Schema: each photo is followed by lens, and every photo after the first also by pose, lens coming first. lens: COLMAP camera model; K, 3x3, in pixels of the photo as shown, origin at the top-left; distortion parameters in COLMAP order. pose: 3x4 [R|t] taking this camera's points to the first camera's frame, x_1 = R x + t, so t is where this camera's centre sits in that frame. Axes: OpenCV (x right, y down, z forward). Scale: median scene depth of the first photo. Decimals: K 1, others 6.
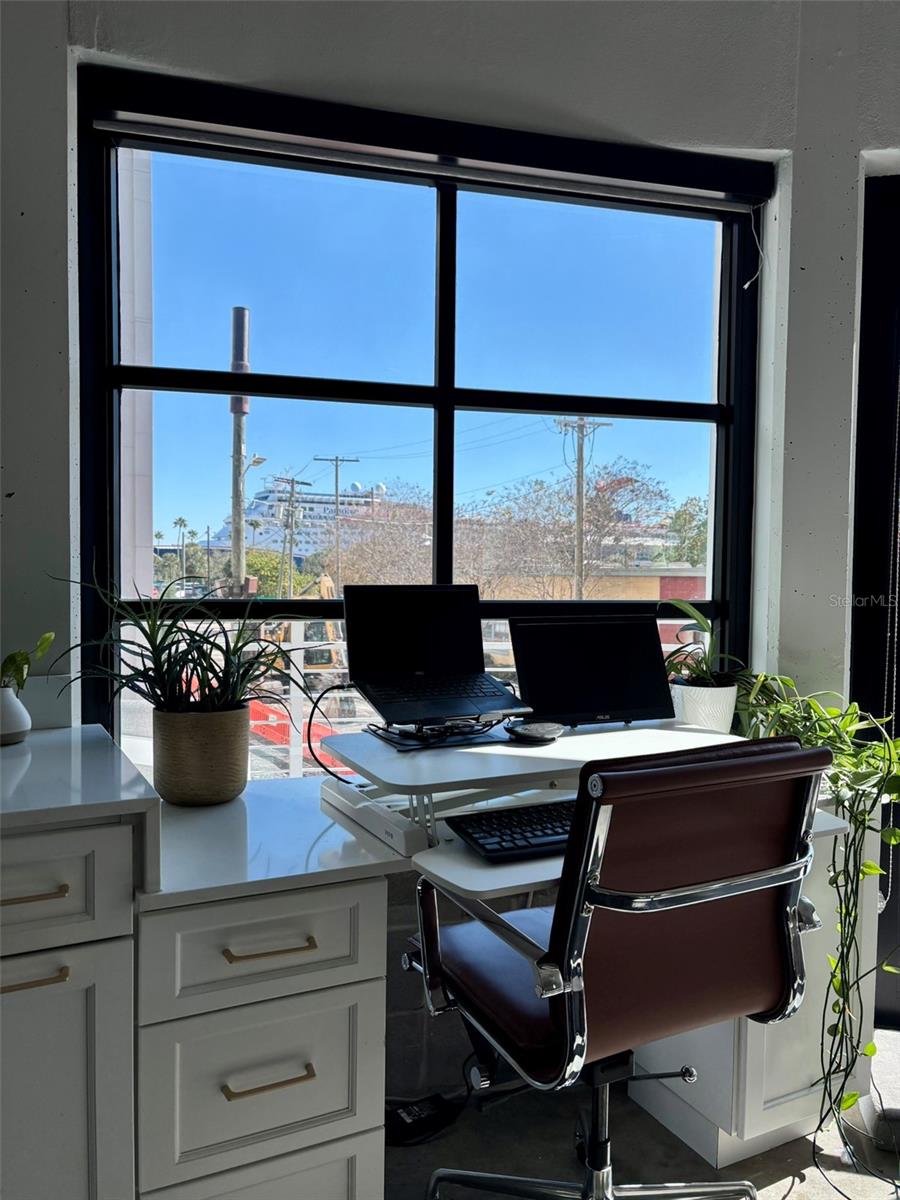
lens RADIAL K [[905.5, 0, 459.0], [0, 905.5, 596.6], [0, 0, 1]] dist [0.028256, -0.024813]
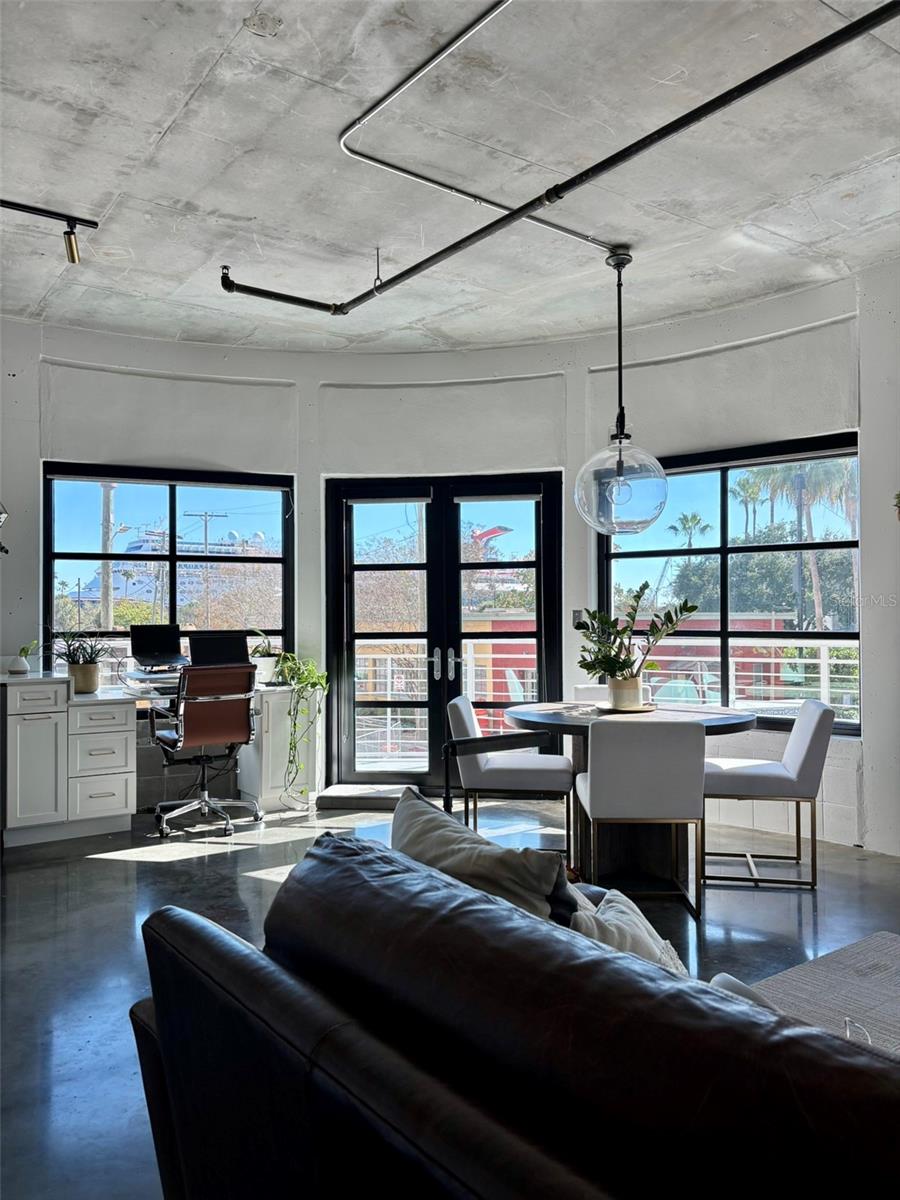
lens RADIAL K [[905.5, 0, 440.3], [0, 905.5, 607.8], [0, 0, 1]] dist [0.028256, -0.024813]
pose [[0.993925, -0.012289, 0.109367, 0.574827], [0.016617, 0.999111, -0.038751, 0.063649], [-0.108794, 0.040333, 0.993246, -2.159006]]
